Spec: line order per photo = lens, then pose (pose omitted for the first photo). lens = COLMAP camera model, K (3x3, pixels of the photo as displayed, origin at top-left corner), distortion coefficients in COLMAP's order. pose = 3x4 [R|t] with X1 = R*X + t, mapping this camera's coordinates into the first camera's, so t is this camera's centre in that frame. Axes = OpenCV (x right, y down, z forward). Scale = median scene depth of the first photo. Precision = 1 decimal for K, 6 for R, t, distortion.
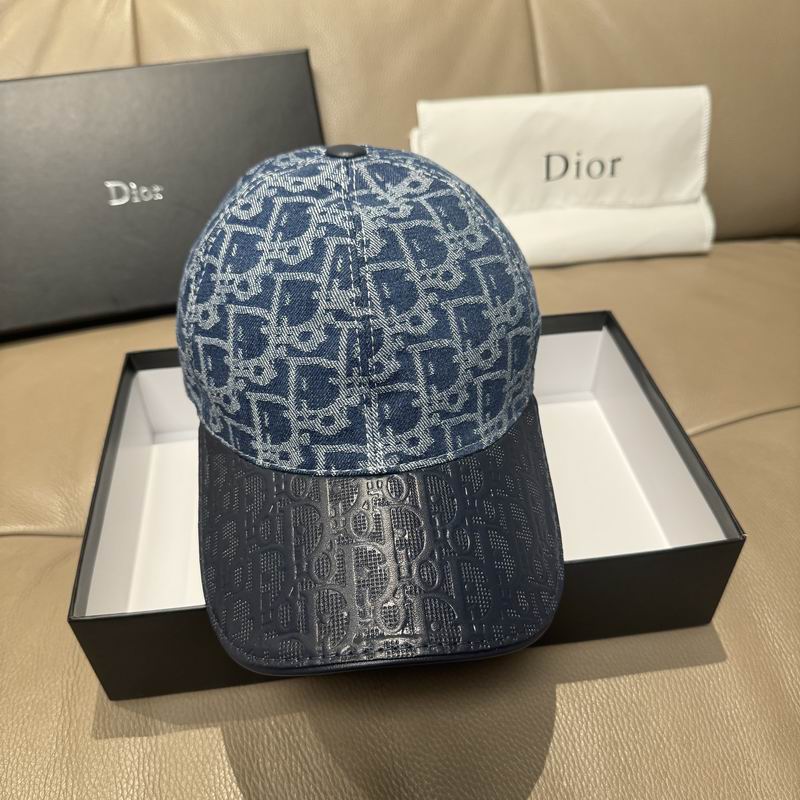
lens RADIAL K [[786.9, 0, 400.6], [0, 786.9, 400.9], [0, 0, 1]] dist [-0.013705, -0.011107]
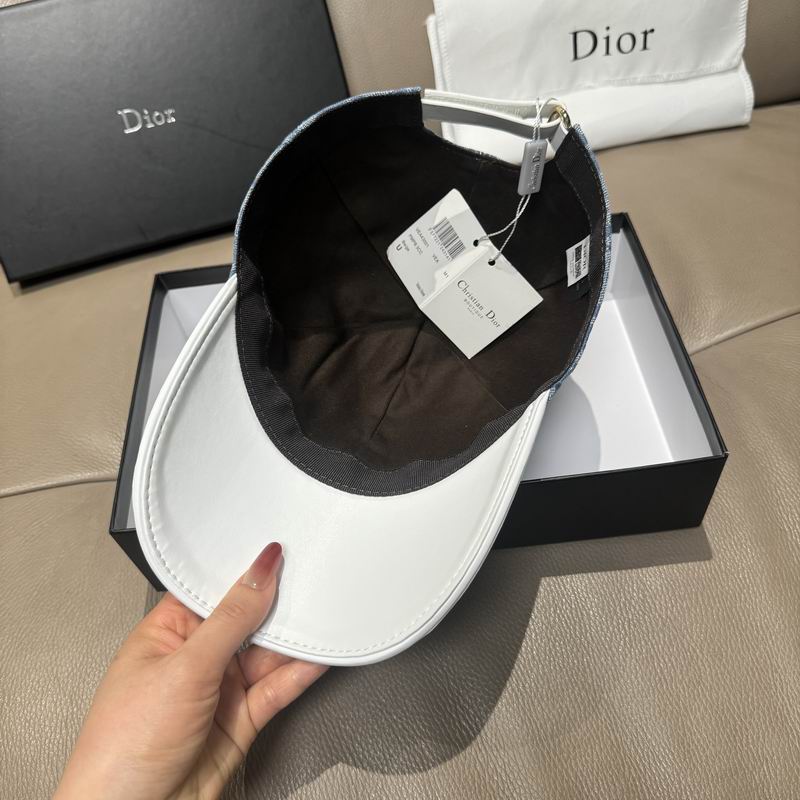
lens RADIAL K [[786.9, 0, 400.6], [0, 786.9, 400.9], [0, 0, 1]] dist [-0.013705, -0.011107]
pose [[0.996536, -0.063094, -0.054171, 0.007600], [0.072306, 0.979182, 0.189667, -0.133194], [0.041076, -0.192927, 0.980353, -0.012416]]
